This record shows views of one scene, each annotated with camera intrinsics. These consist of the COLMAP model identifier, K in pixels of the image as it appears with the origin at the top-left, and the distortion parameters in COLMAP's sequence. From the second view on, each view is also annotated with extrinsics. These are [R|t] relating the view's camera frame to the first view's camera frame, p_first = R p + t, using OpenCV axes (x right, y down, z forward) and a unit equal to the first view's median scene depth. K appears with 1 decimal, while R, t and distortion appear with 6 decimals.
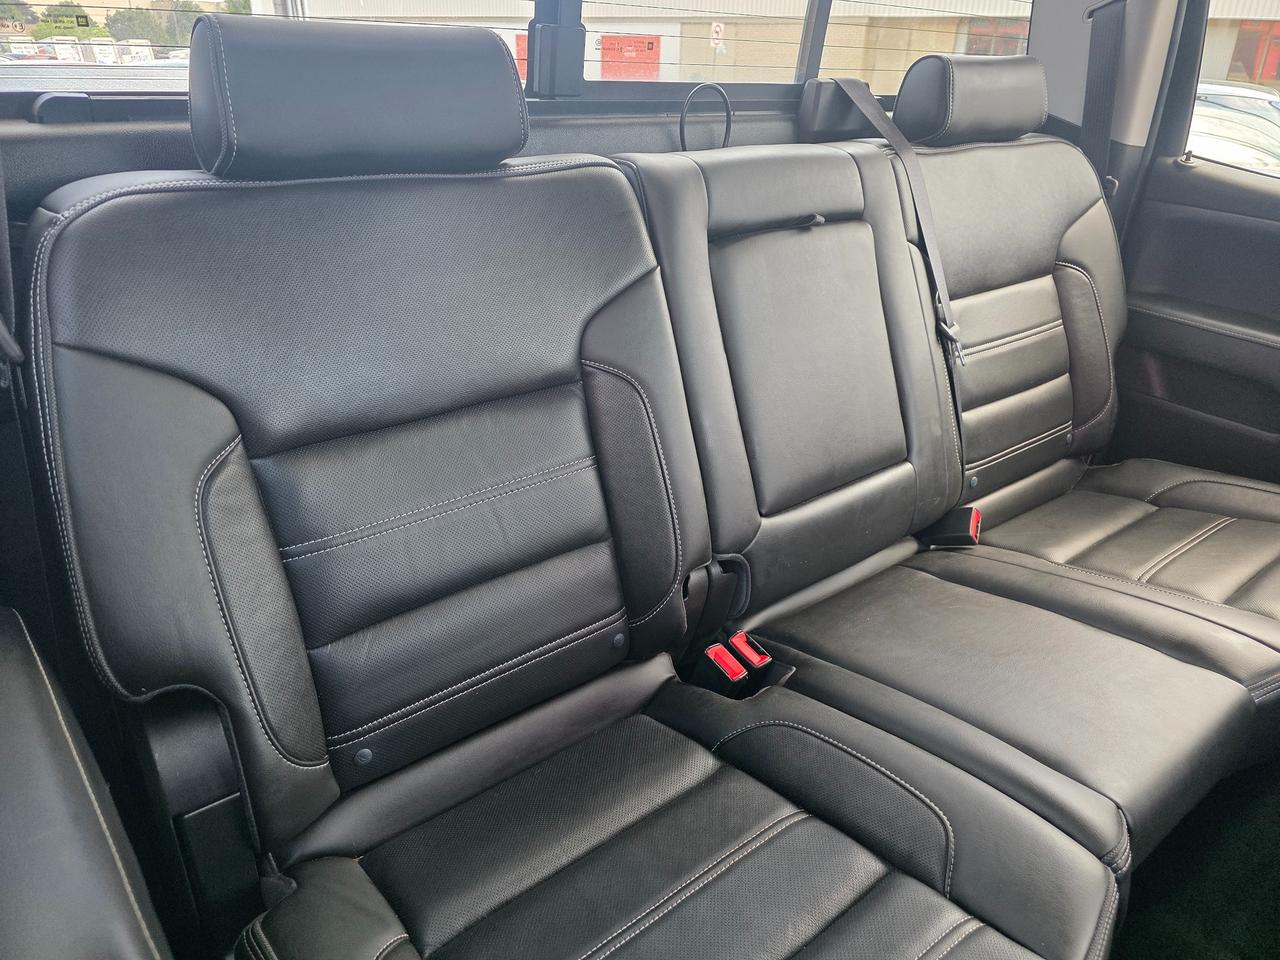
lens RADIAL K [[878.7, 0, 637.9], [0, 878.7, 471.4], [0, 0, 1]] dist [0.052456, -0.063154]
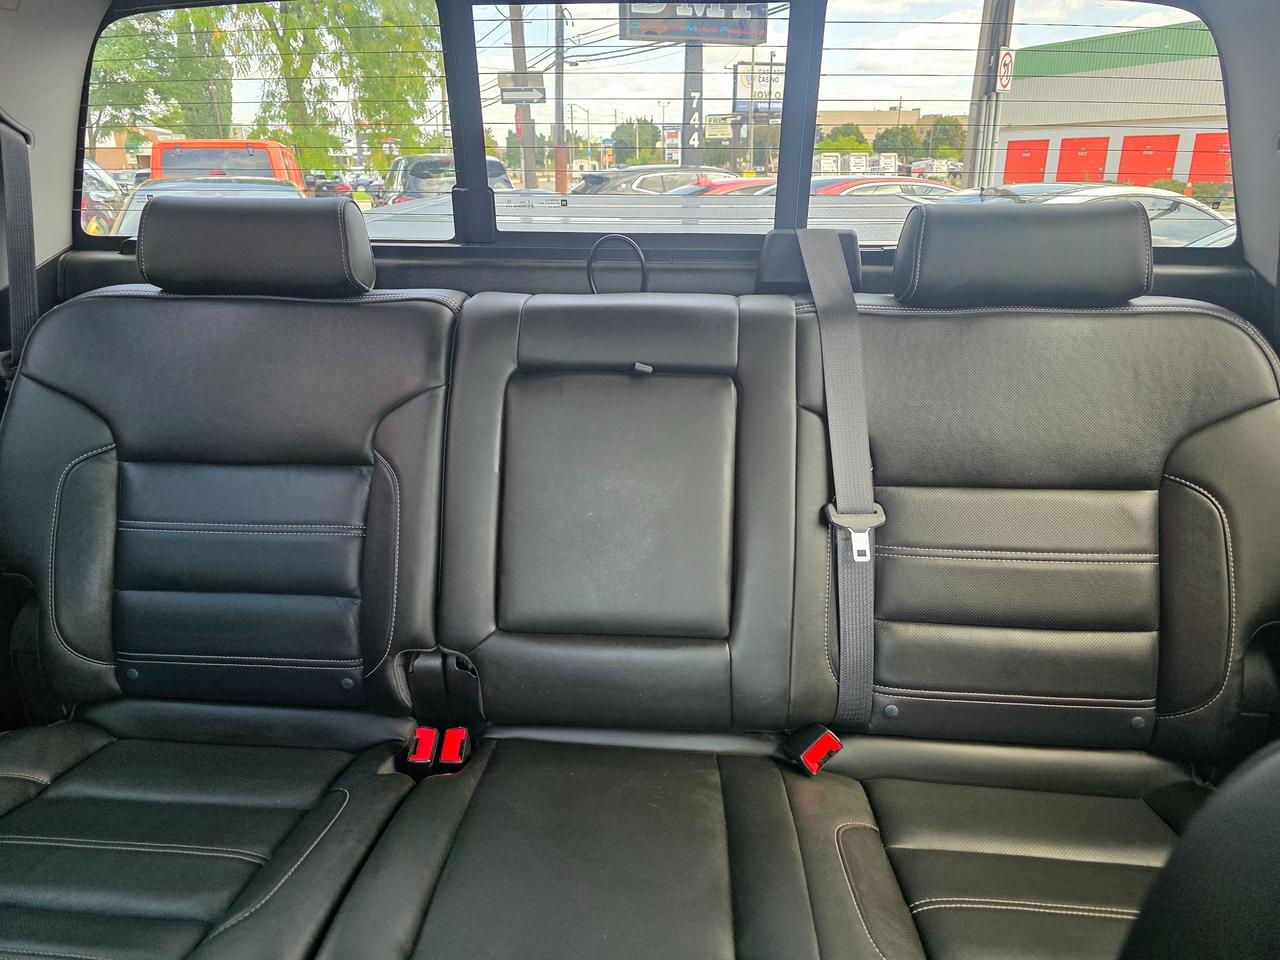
lens RADIAL K [[879.3, 0, 641.4], [0, 879.3, 493.0], [0, 0, 1]] dist [0.050047, -0.050752]
pose [[0.721576, 0.204539, -0.661431, 0.946229], [-0.276798, 0.960916, -0.004817, -0.151117], [0.634595, 0.186559, 0.749990, 0.288138]]
